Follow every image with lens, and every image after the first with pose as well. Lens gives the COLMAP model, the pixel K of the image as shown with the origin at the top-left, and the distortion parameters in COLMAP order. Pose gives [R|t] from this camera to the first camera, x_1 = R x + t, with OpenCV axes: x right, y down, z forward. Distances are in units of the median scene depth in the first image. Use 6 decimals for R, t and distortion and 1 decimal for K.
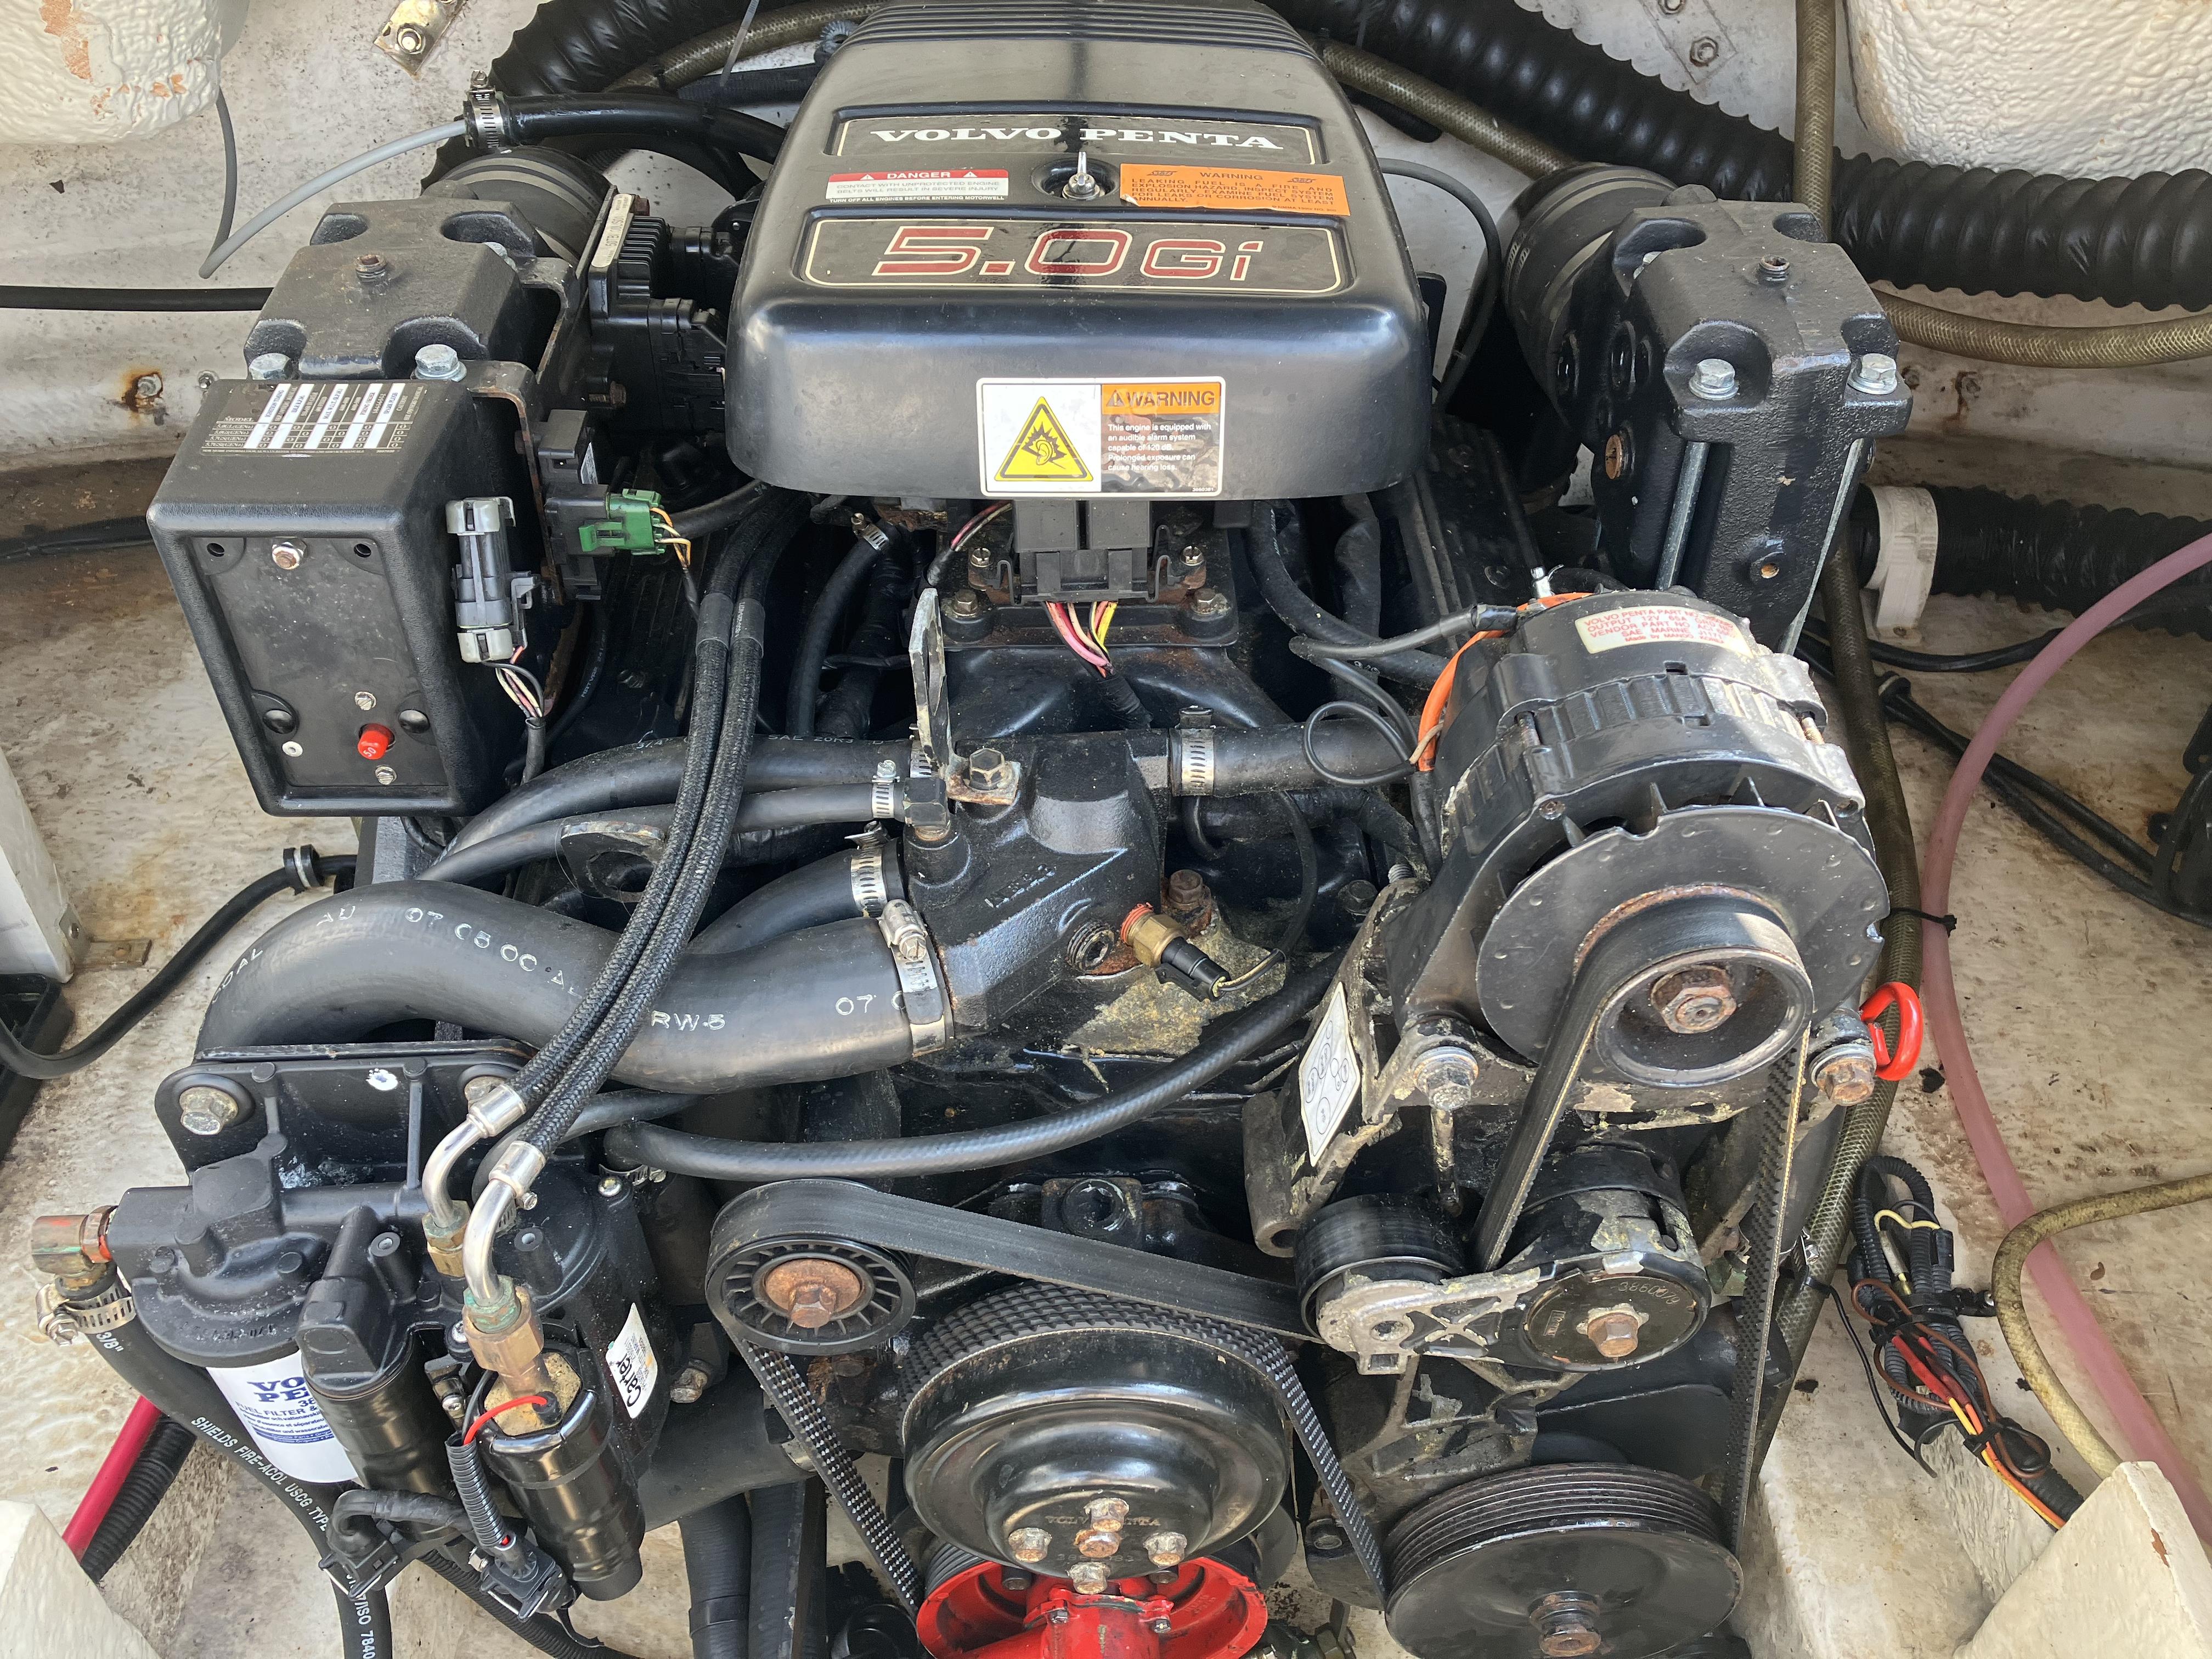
lens RADIAL K [[1797.4, 0, 1106.0], [0, 1797.4, 829.5], [0, 0, 1]] dist [0.070985, -0.098585]
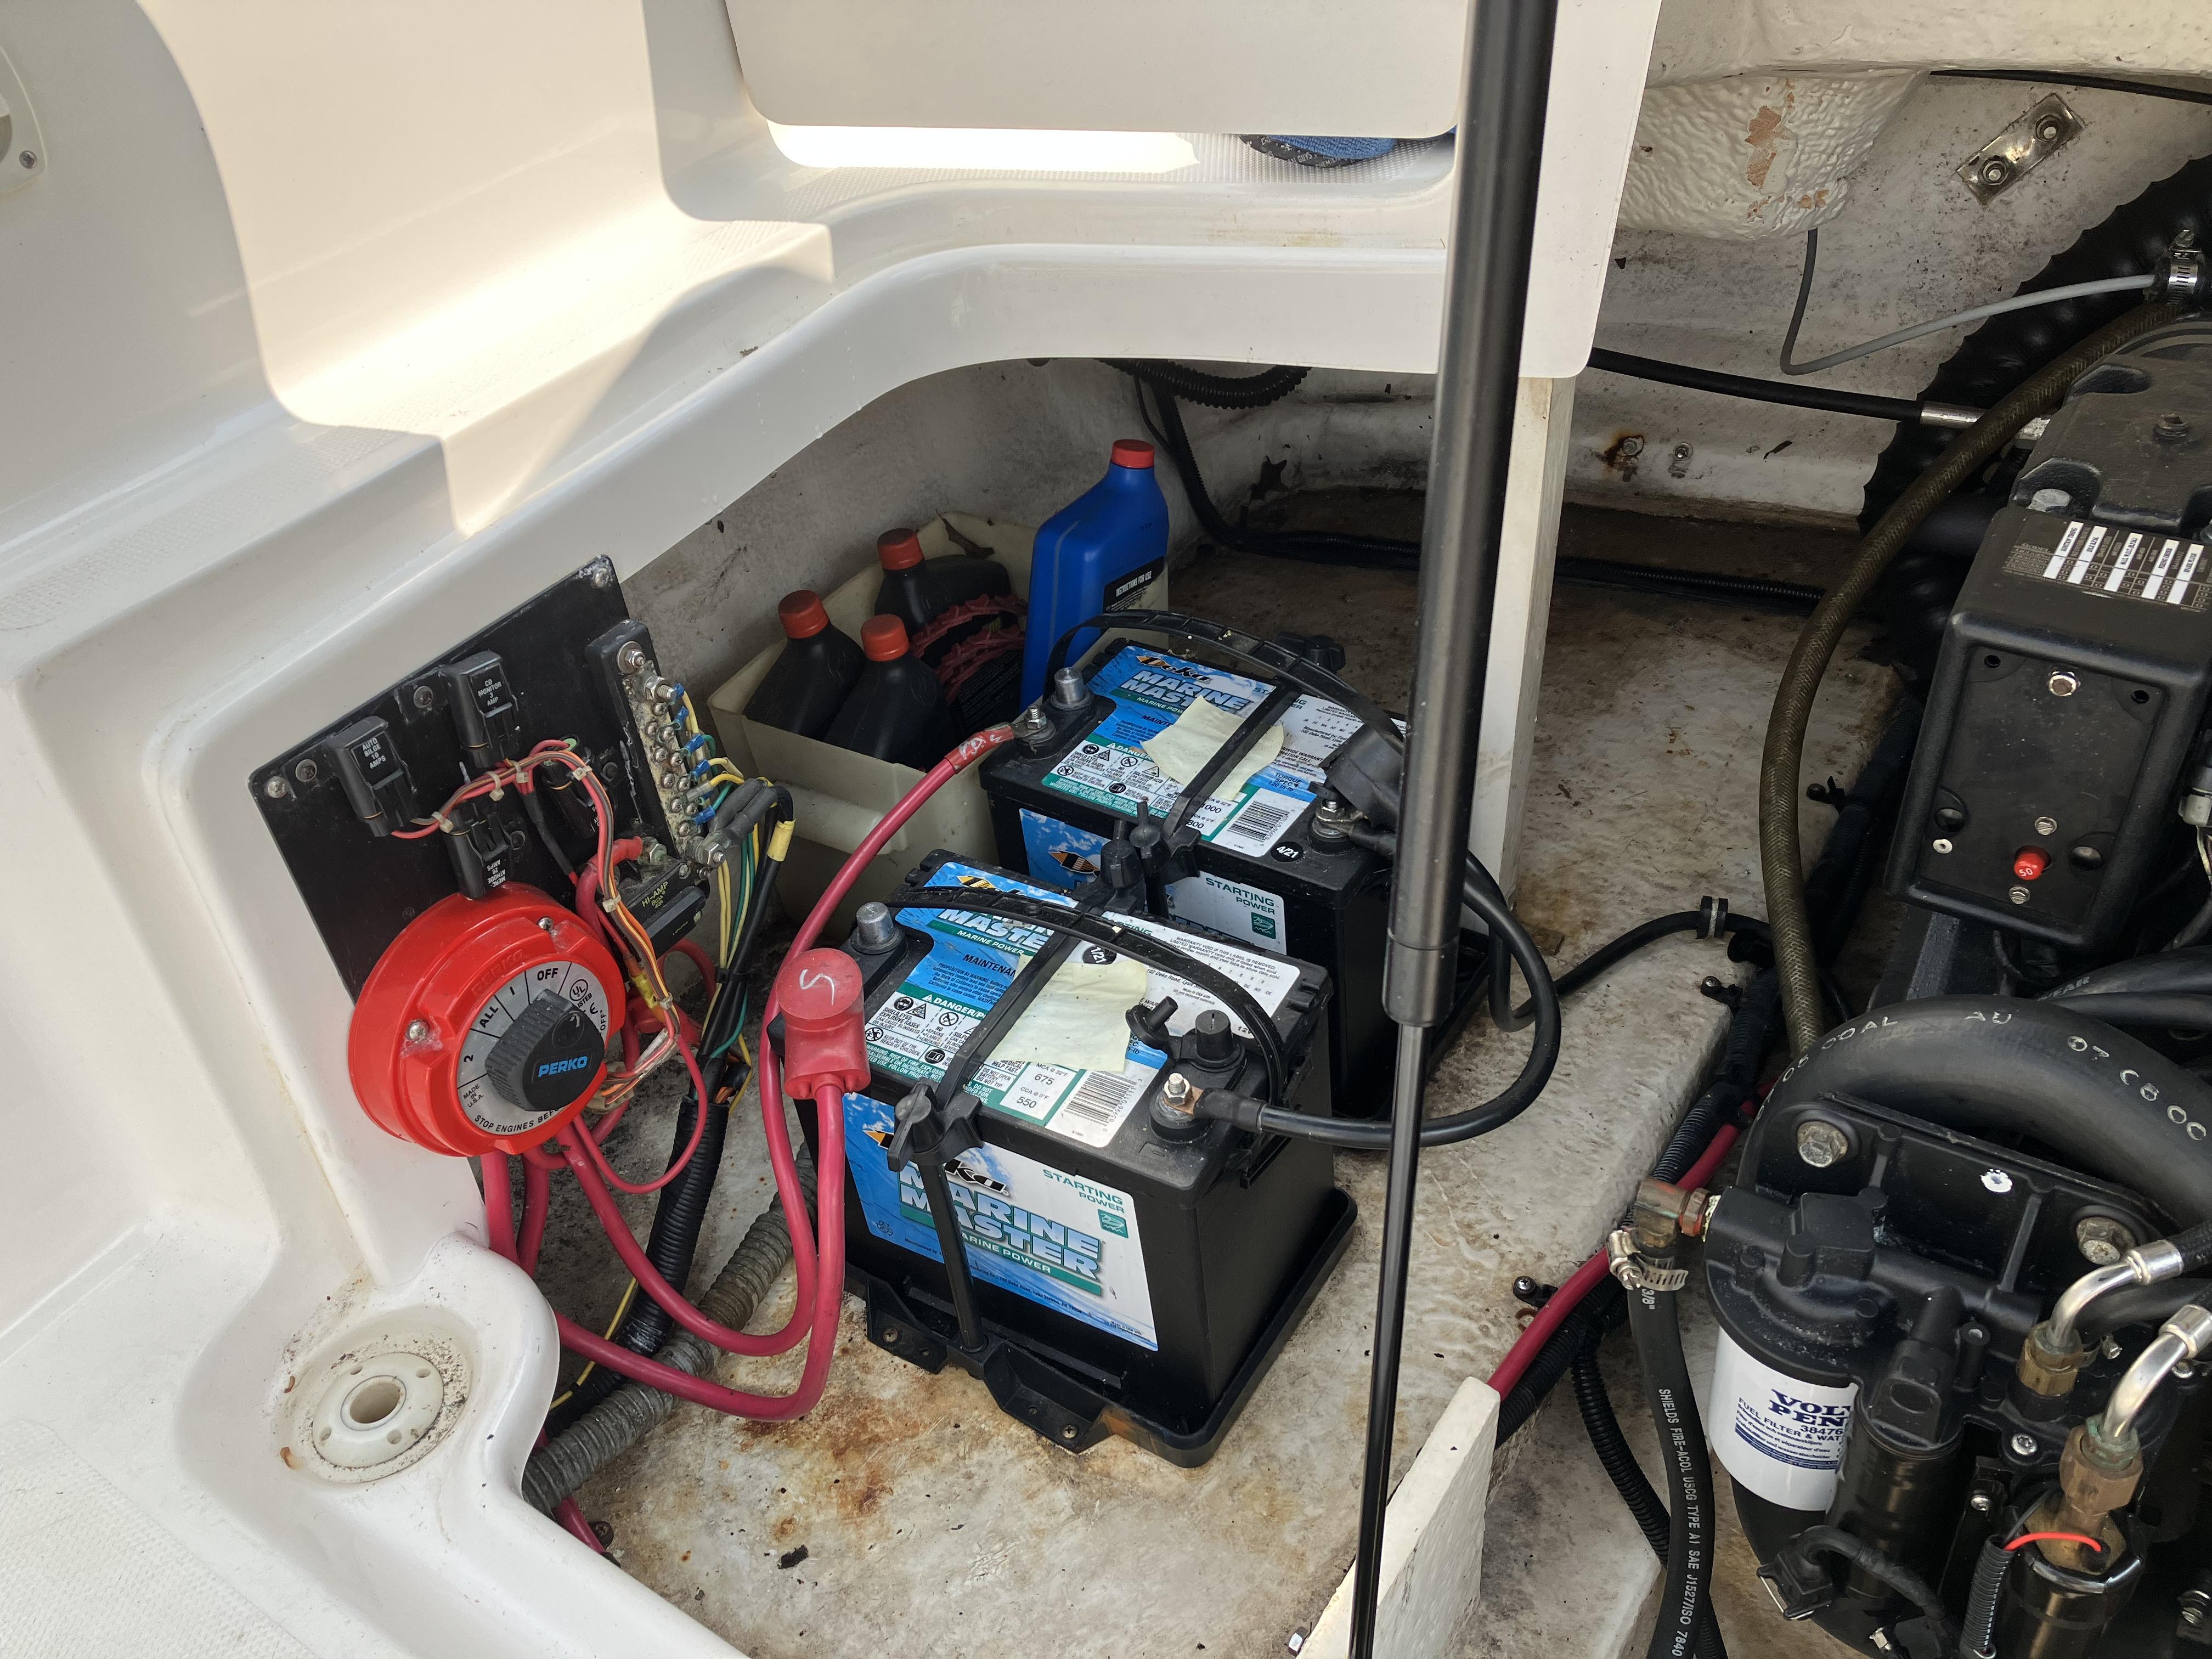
lens RADIAL K [[1807.3, 0, 1047.2], [0, 1807.3, 836.7], [0, 0, 1]] dist [-0.006248, -0.010956]
pose [[0.792355, 0.301653, -0.530264, -0.299579], [-0.318729, 0.945830, 0.061791, 0.052270], [0.520179, 0.120050, 0.845578, -0.169417]]
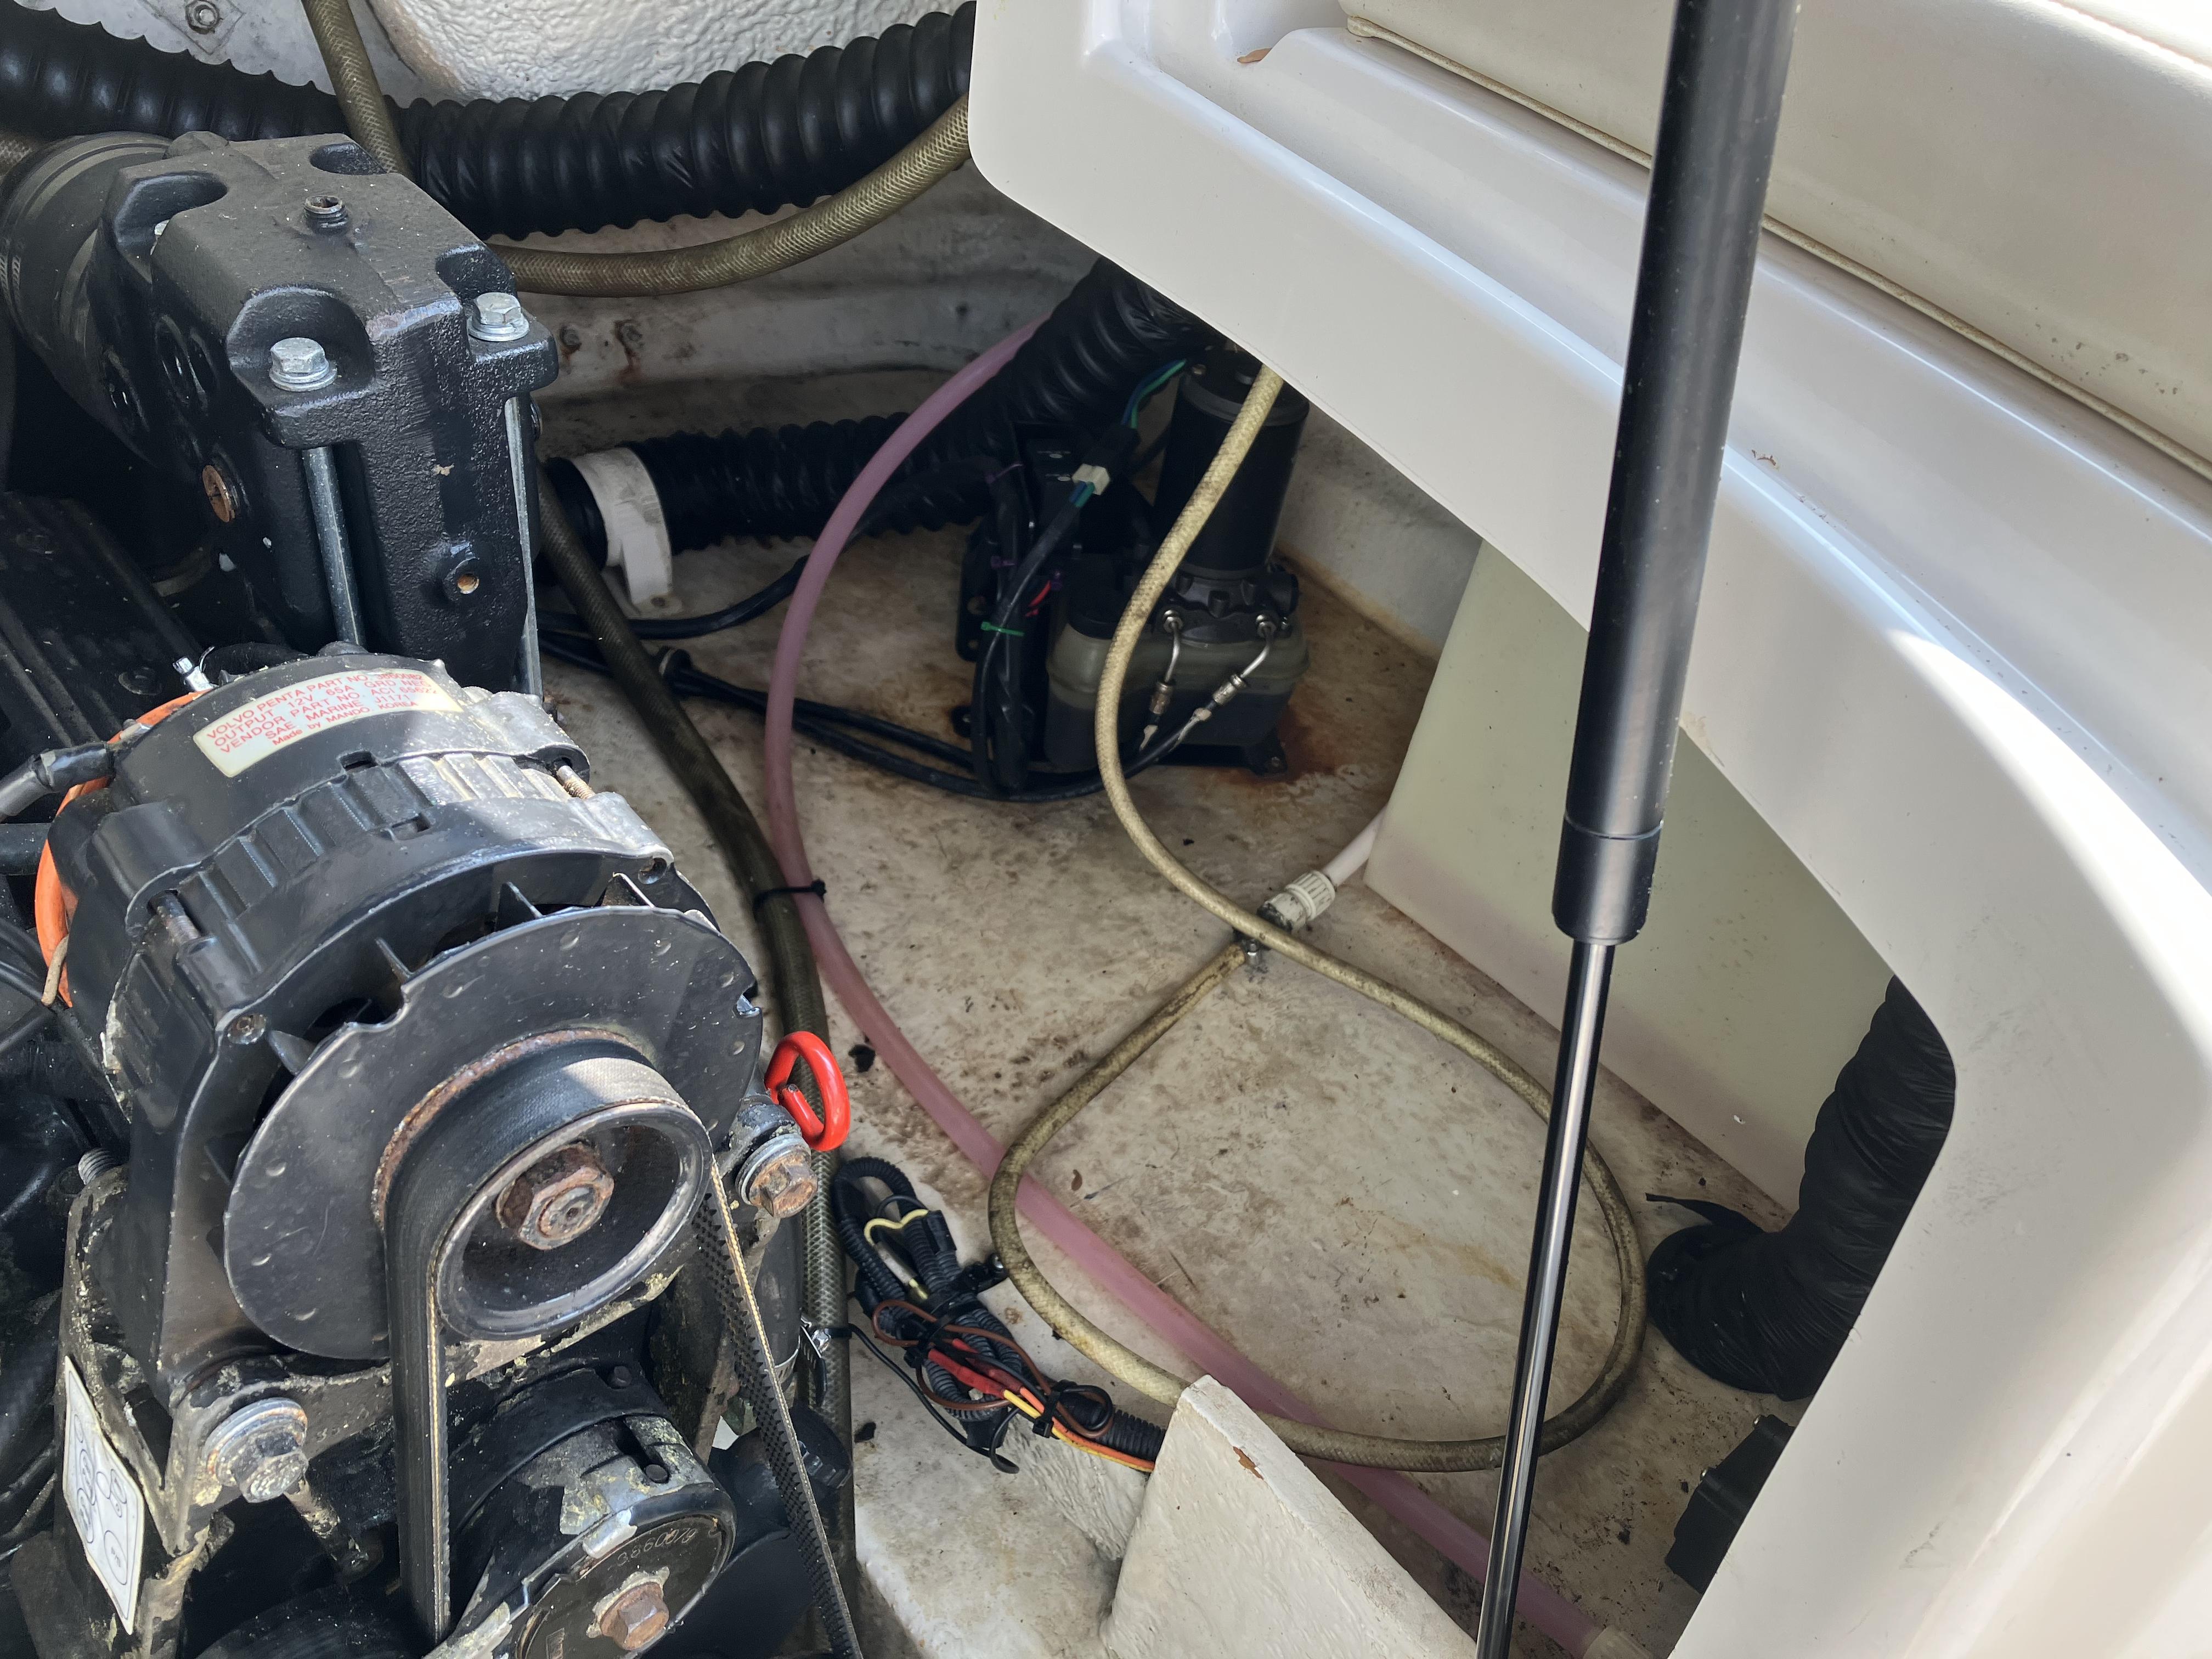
lens RADIAL K [[1834.5, 0, 1101.5], [0, 1834.5, 822.4], [0, 0, 1]] dist [0.012551, -0.007794]
pose [[0.766392, -0.336137, 0.547407, 0.107243], [0.341863, 0.934890, 0.095450, -0.028378], [-0.543849, 0.113986, 0.831405, 0.201815]]
